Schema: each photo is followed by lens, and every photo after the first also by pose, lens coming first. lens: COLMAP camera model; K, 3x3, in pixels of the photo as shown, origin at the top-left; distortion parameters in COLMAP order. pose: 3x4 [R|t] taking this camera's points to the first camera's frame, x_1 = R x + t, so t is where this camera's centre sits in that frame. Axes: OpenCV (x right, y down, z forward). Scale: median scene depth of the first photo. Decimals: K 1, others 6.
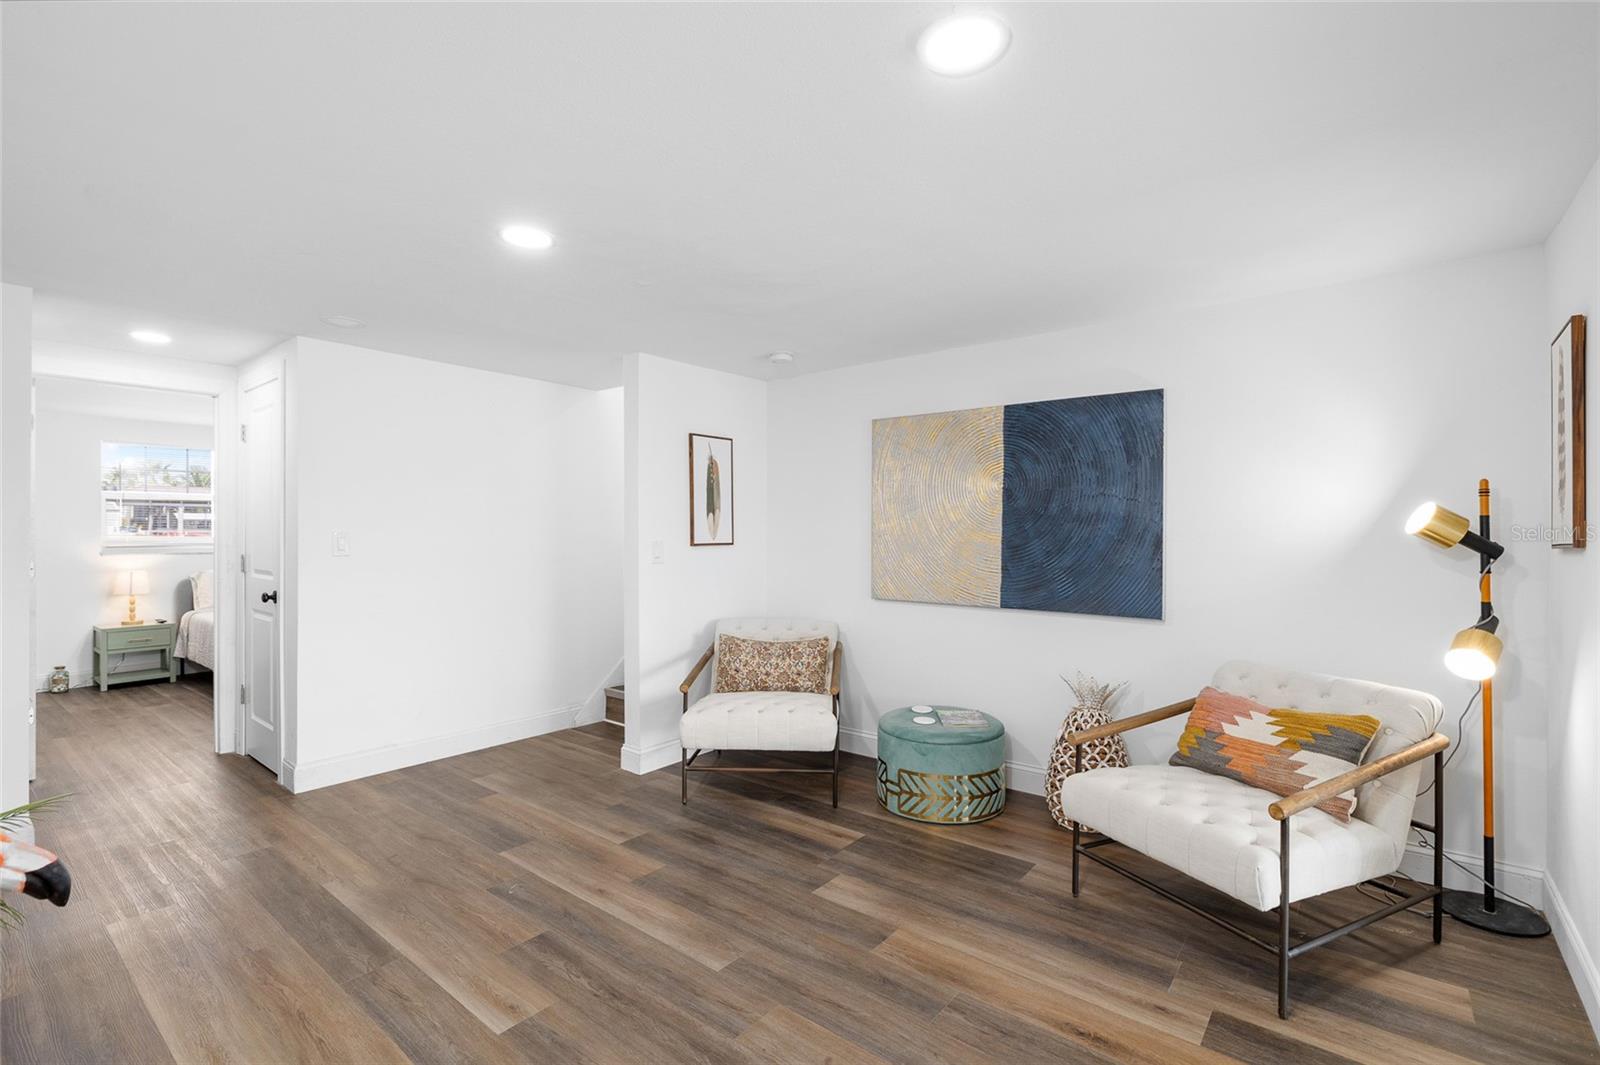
lens RADIAL K [[741.2, 0, 800.0], [0, 741.2, 532.5], [0, 0, 1]] dist [-0.001135, 0.008066]
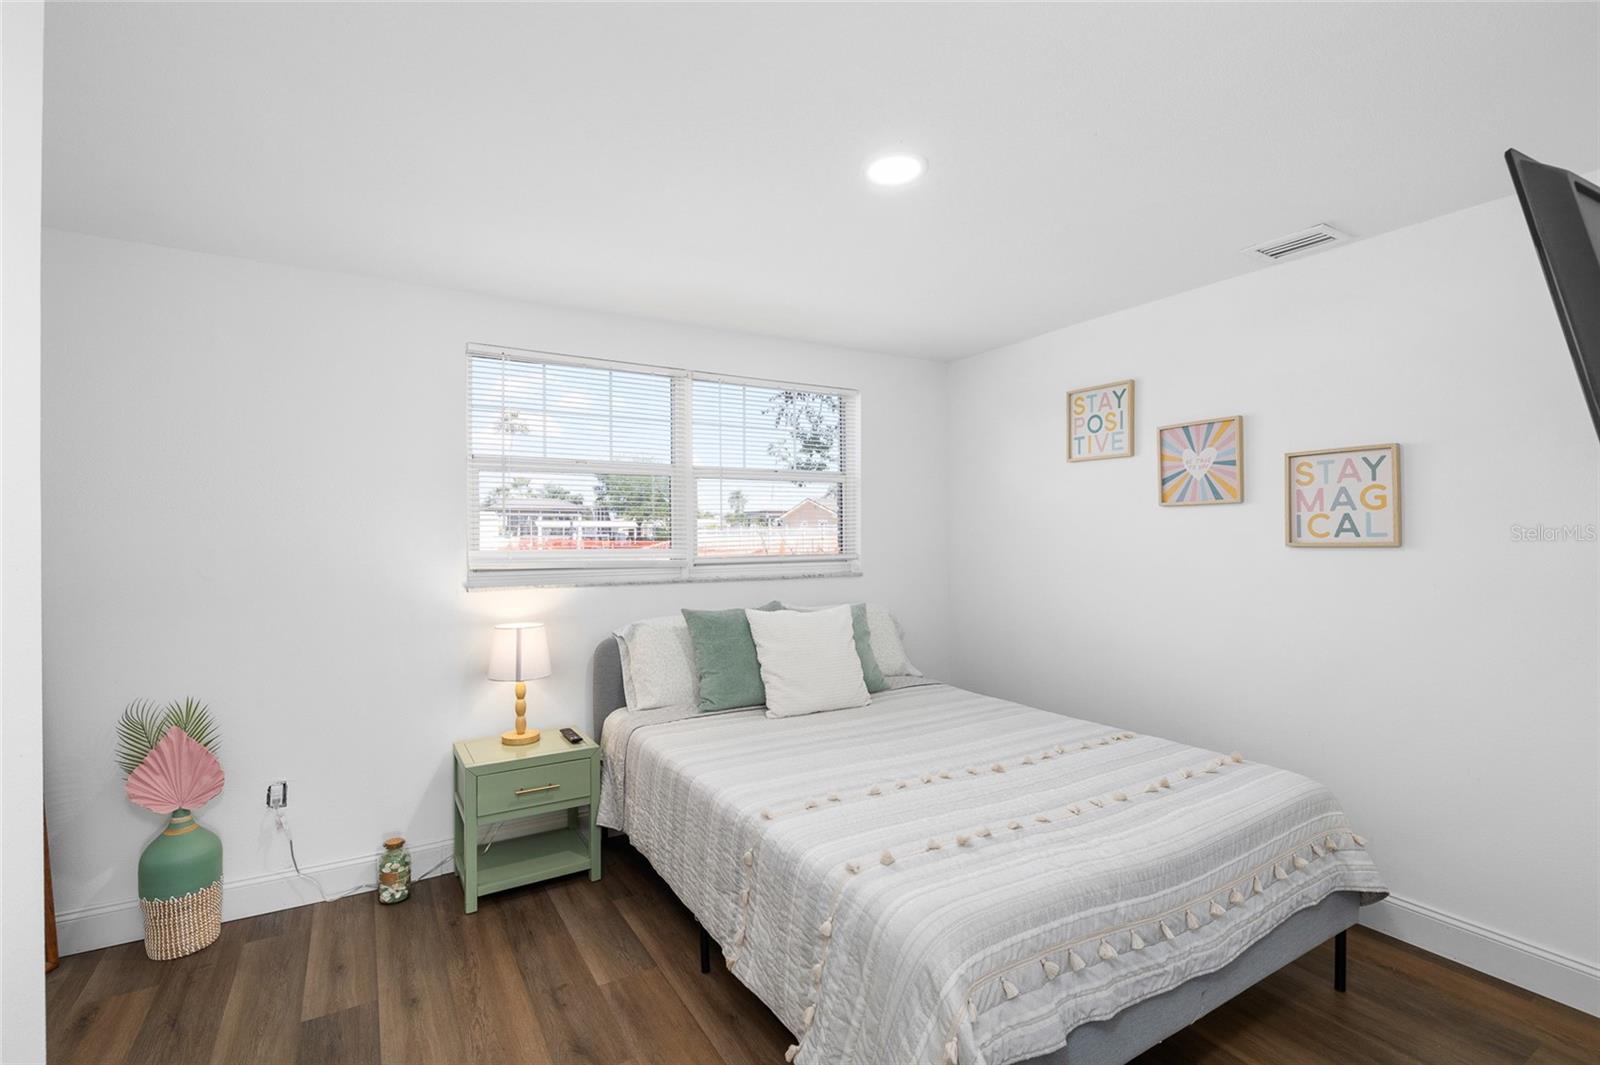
lens RADIAL K [[710.6, 0, 800.0], [0, 710.6, 532.5], [0, 0, 1]] dist [-0.001855, 0.007133]
pose [[0.943765, -0.007103, -0.330540, -0.582748], [0.005245, 0.999965, -0.006512, -0.001199], [0.330574, 0.004412, 0.943770, 0.636469]]
